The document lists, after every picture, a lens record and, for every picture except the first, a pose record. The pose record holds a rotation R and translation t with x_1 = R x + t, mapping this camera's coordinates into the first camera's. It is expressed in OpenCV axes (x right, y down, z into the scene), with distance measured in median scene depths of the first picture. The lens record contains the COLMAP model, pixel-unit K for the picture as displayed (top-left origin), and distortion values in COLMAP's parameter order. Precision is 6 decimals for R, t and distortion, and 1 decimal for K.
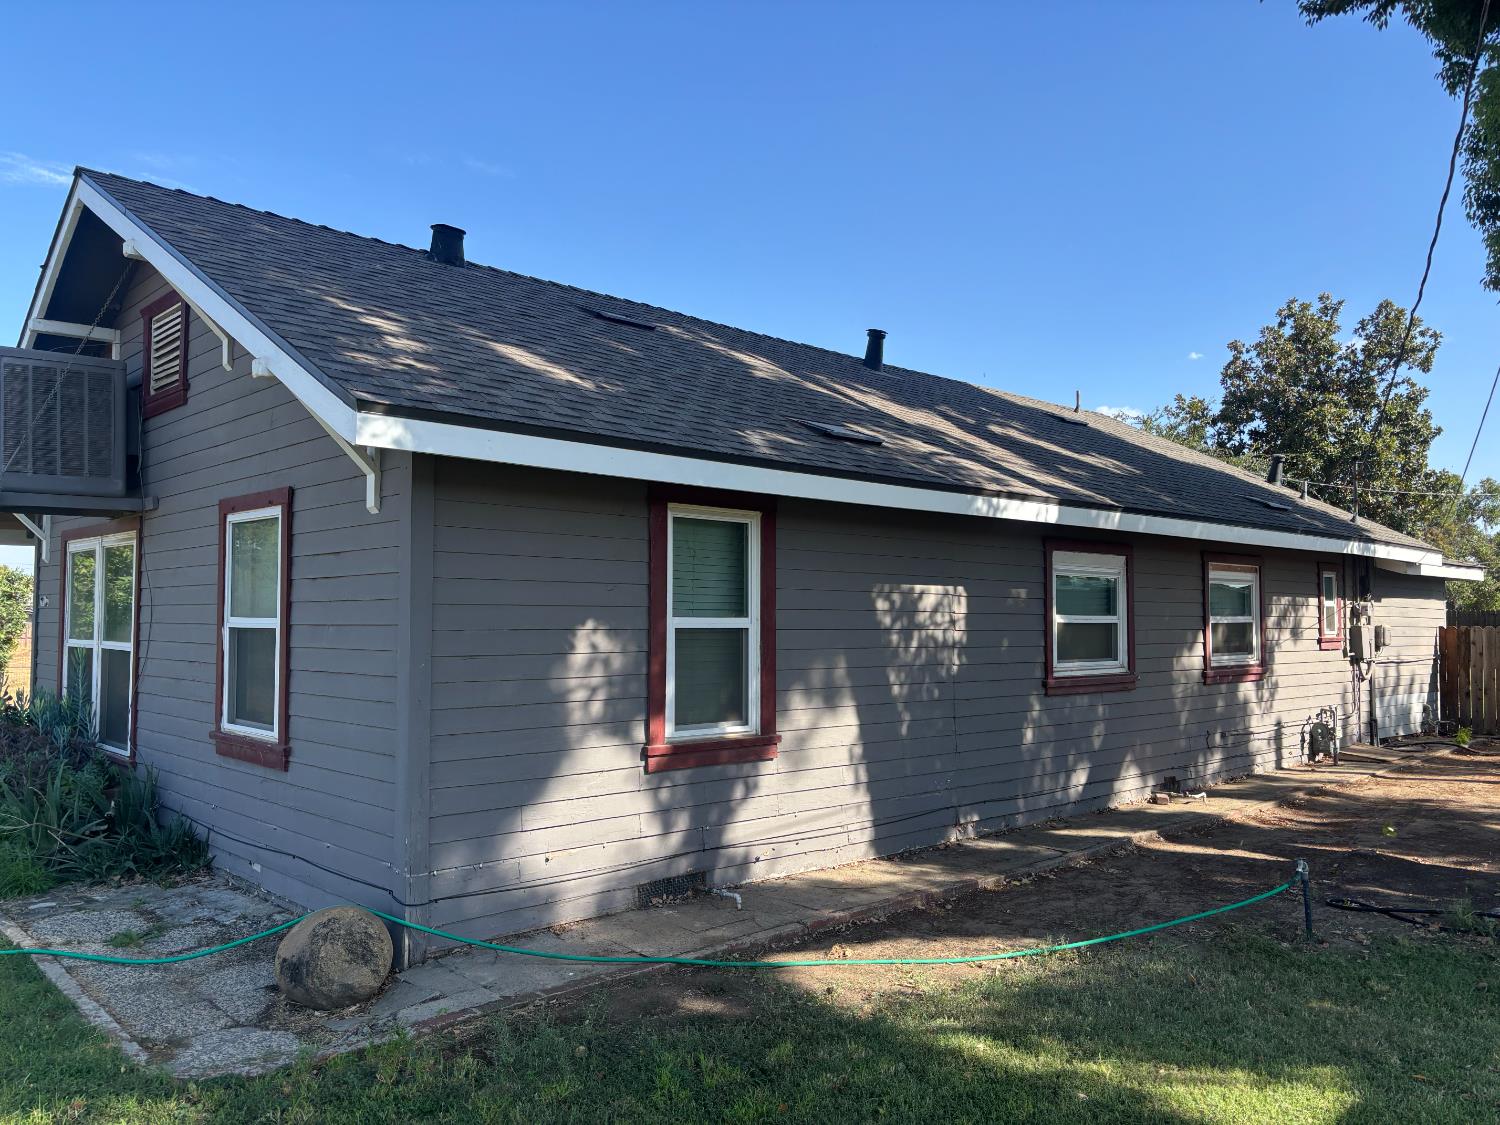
lens RADIAL K [[1131.4, 0, 744.9], [0, 1131.4, 567.2], [0, 0, 1]] dist [0.035383, -0.023574]
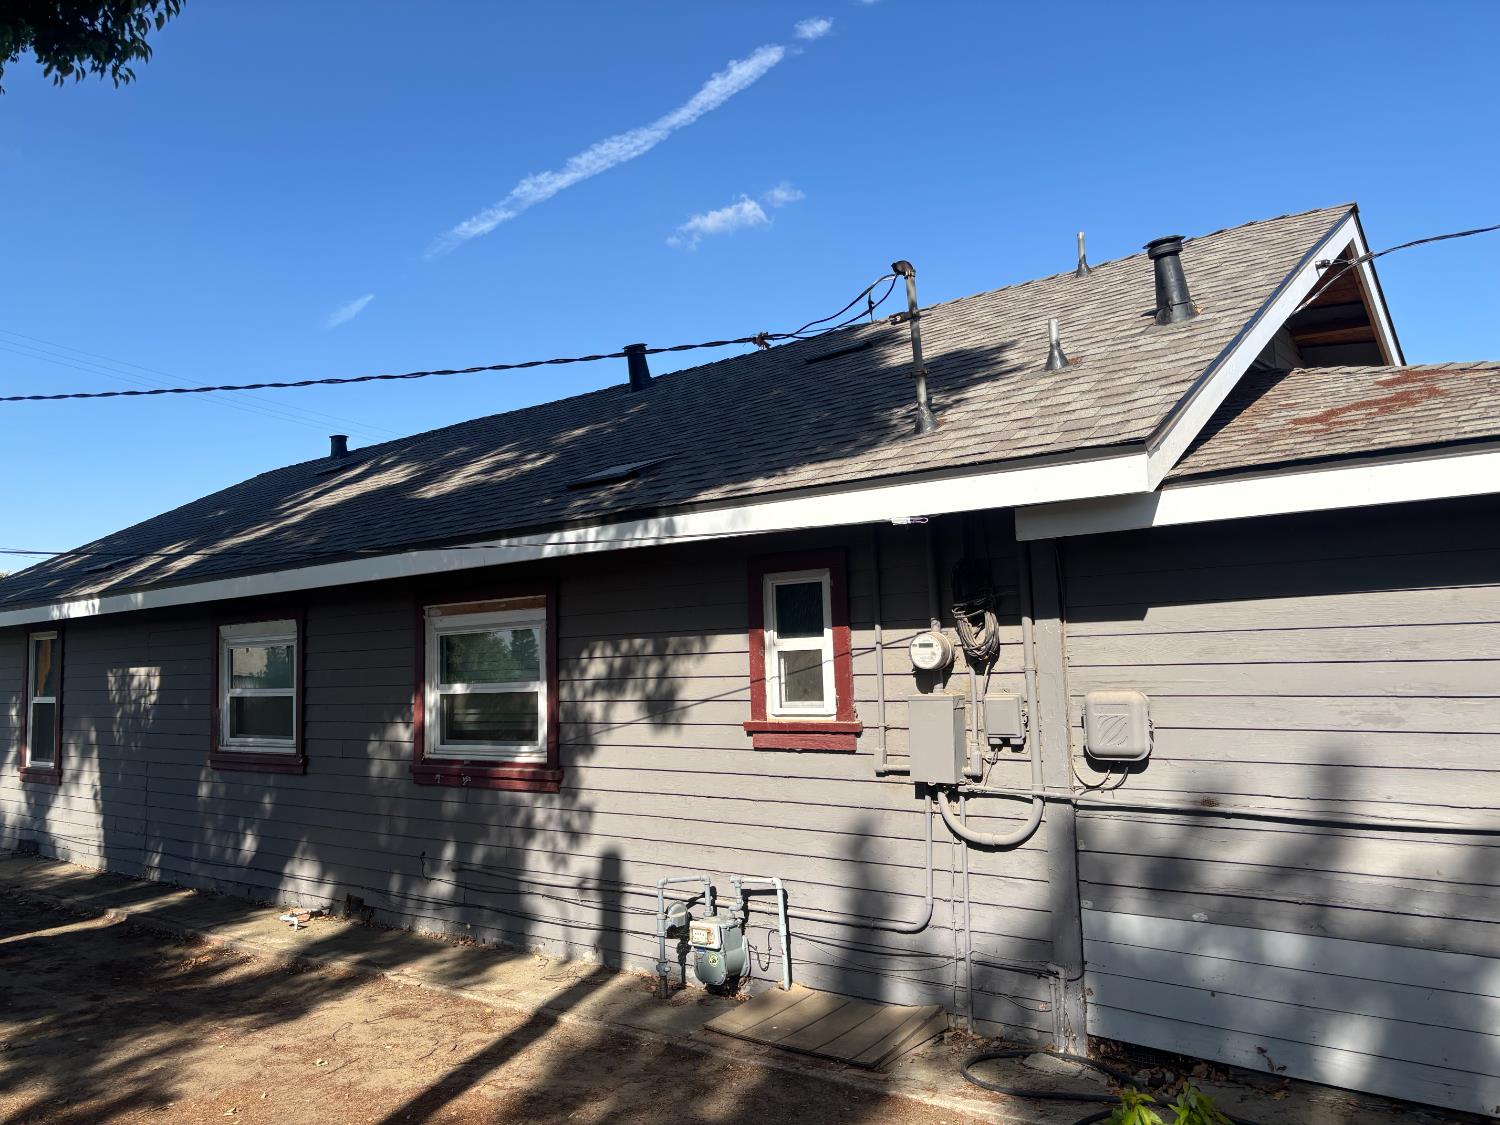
lens RADIAL K [[1131.4, 0, 744.5], [0, 1131.4, 566.7], [0, 0, 1]] dist [0.035383, -0.023574]
pose [[0.134082, -0.094432, -0.986461, 1.357972], [0.075395, 0.993536, -0.084861, 0.054683], [0.988098, -0.062996, 0.140335, 1.335386]]
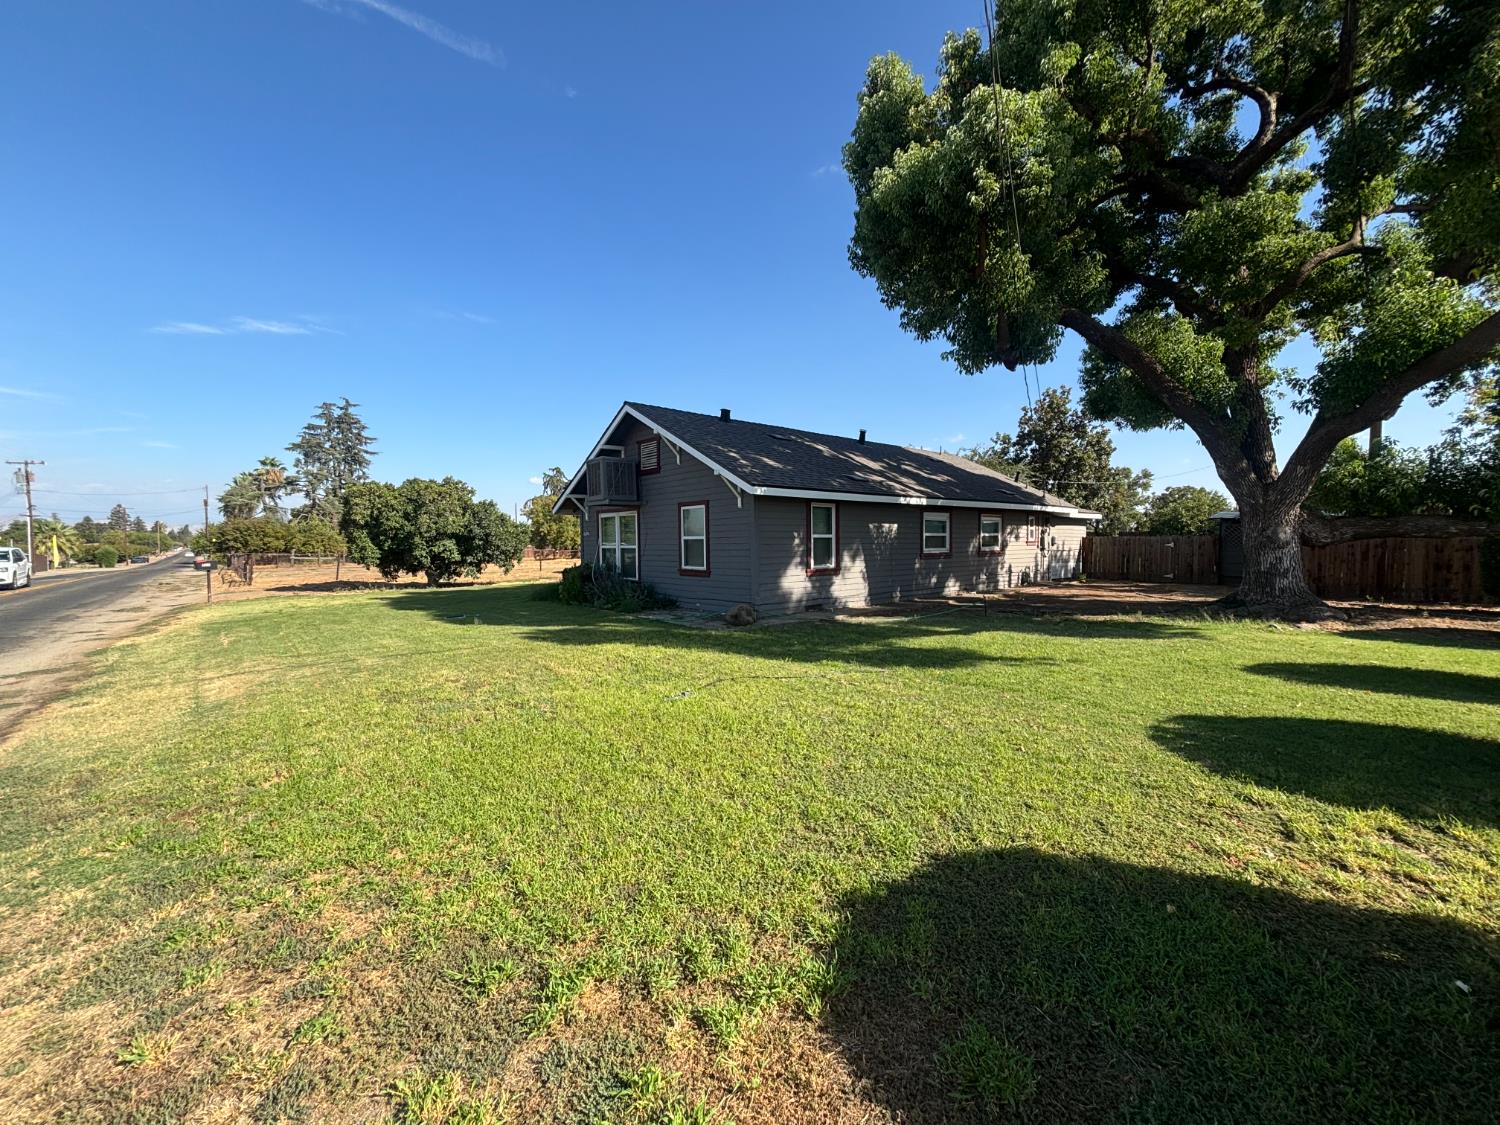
lens RADIAL K [[601.6, 0, 760.2], [0, 601.6, 571.6], [0, 0, 1]] dist [0.006086, -0.002251]
pose [[0.999388, -0.013550, -0.032260, -0.121498], [0.016469, 0.995623, 0.092003, -0.010877], [0.030872, -0.092478, 0.995236, -0.649863]]
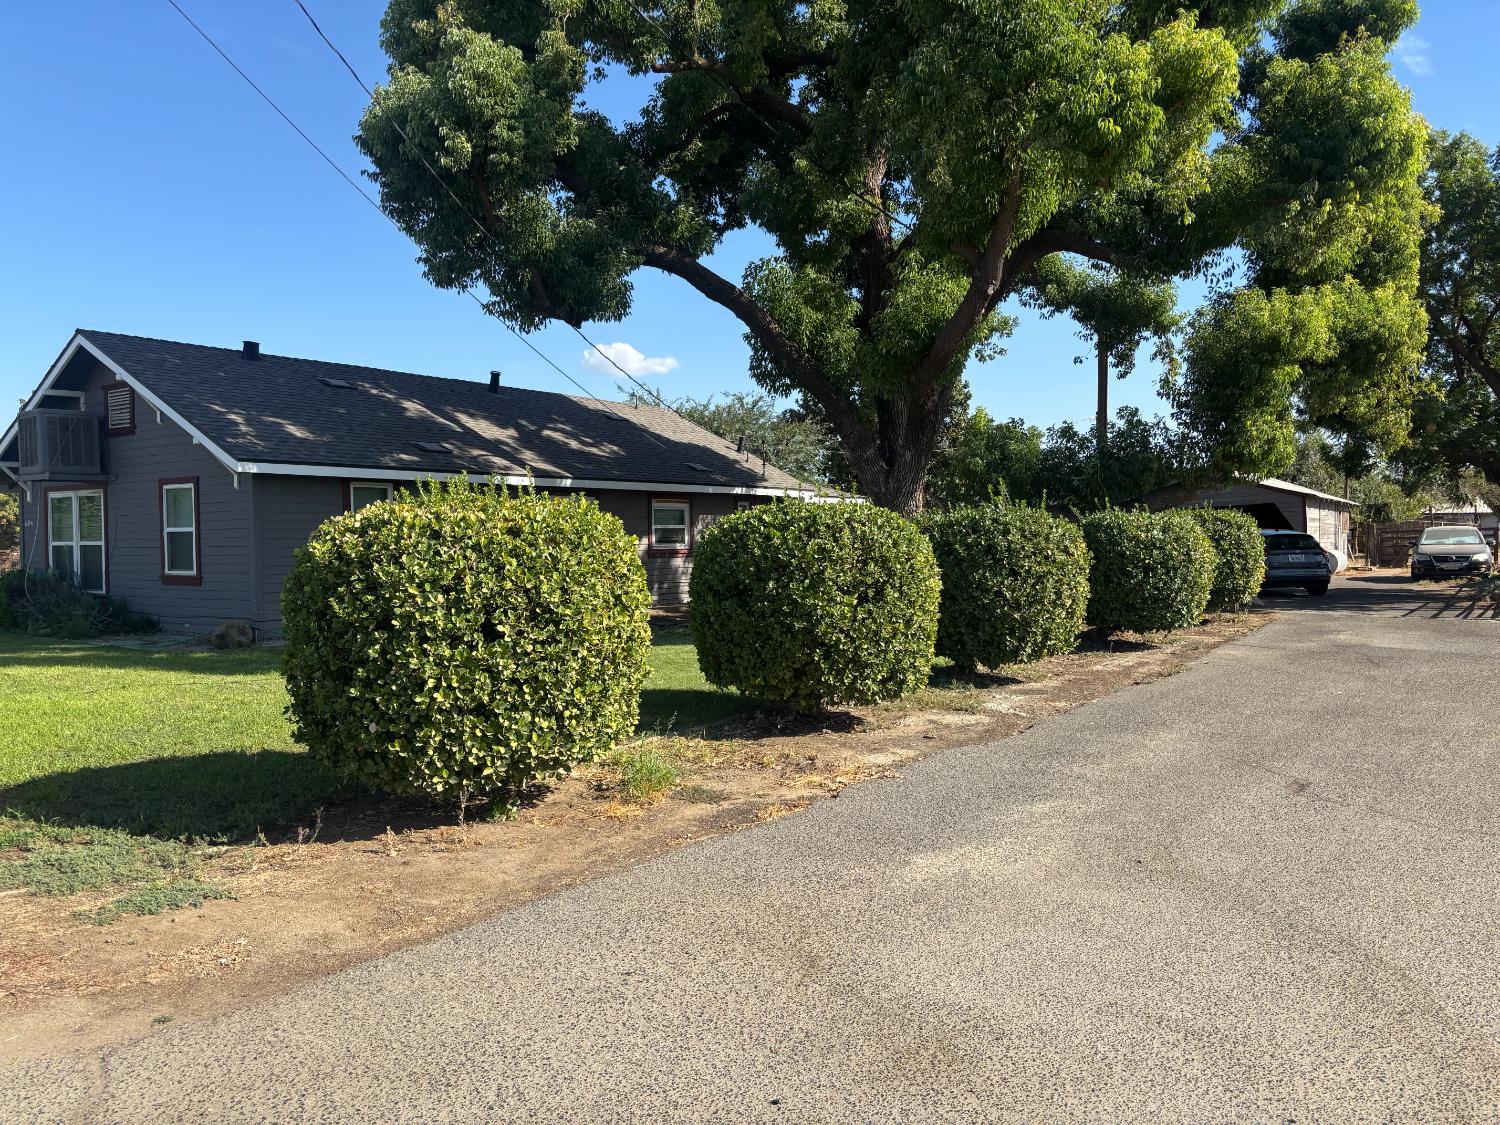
lens RADIAL K [[1131.4, 0, 742.6], [0, 1131.4, 564.0], [0, 0, 1]] dist [0.035383, -0.023574]
pose [[0.983550, -0.017146, 0.179818, 0.245384], [0.005024, 0.997696, 0.067650, -0.028786], [-0.180564, -0.065634, 0.981371, -1.245289]]
